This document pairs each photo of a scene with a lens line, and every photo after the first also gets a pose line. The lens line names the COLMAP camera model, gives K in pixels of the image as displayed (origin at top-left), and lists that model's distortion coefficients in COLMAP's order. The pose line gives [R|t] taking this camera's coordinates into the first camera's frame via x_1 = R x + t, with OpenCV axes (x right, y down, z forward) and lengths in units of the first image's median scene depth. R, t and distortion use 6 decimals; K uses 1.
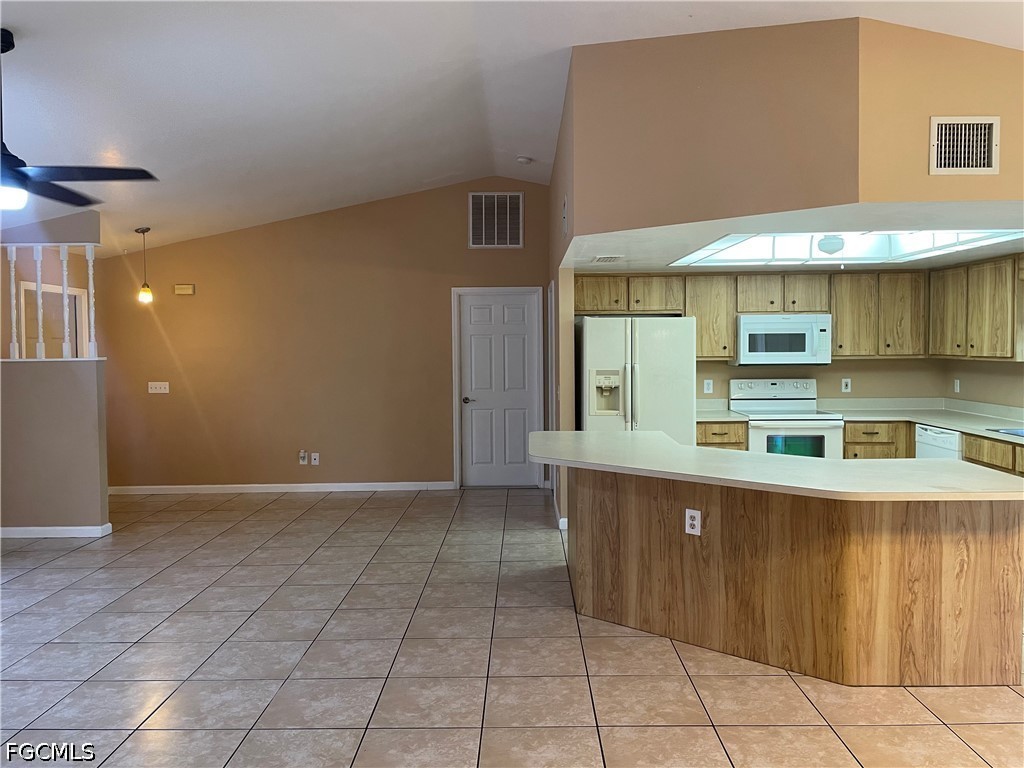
lens RADIAL K [[761.1, 0, 514.6], [0, 761.1, 370.6], [0, 0, 1]] dist [0.094724, -0.121718]
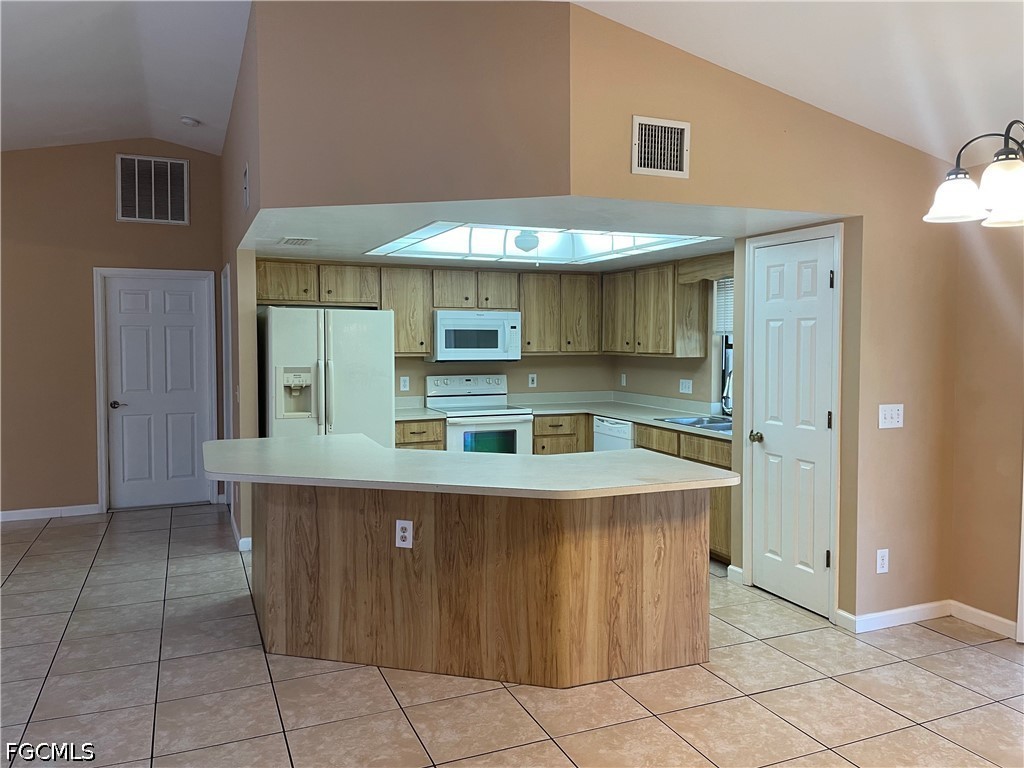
lens RADIAL K [[761.1, 0, 514.6], [0, 761.1, 370.6], [0, 0, 1]] dist [0.094724, -0.121718]
pose [[0.914865, -0.007557, 0.403689, -0.010111], [0.006050, 0.999969, 0.005009, 0.000504], [-0.403715, -0.002140, 0.914882, 0.102488]]
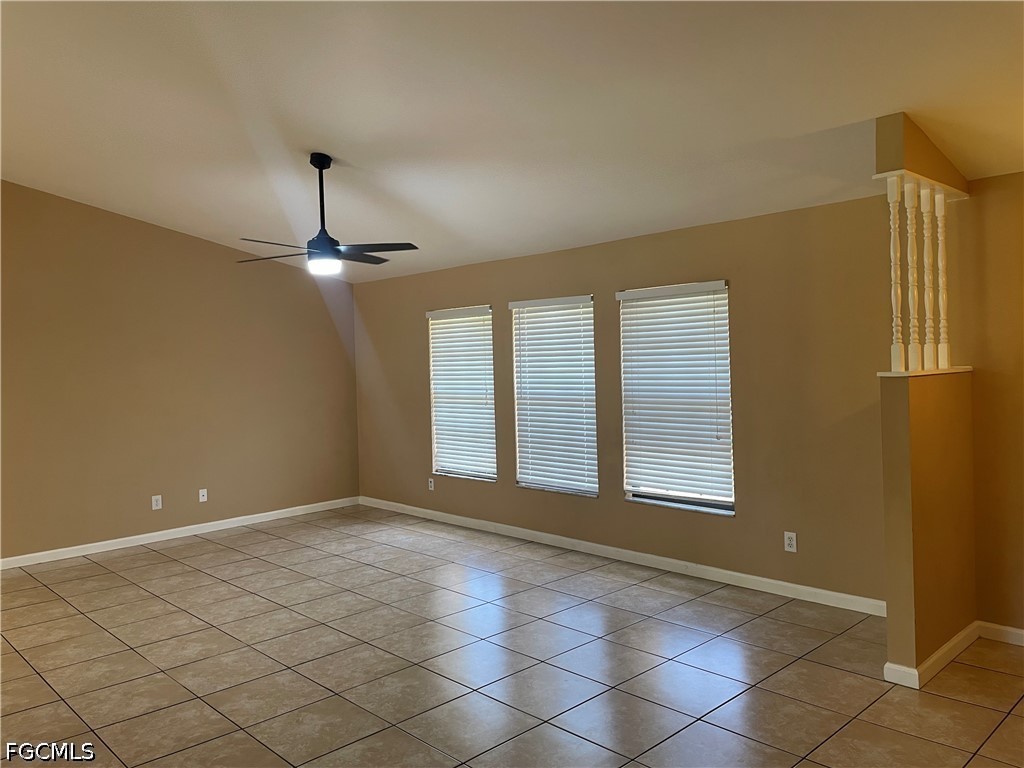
lens RADIAL K [[761.1, 0, 514.6], [0, 761.1, 370.6], [0, 0, 1]] dist [0.094724, -0.121718]
pose [[-0.706304, 0.032424, -0.707166, 0.097913], [0.002881, 0.999074, 0.042931, -0.064086], [0.707903, 0.028285, -0.705743, 1.697498]]
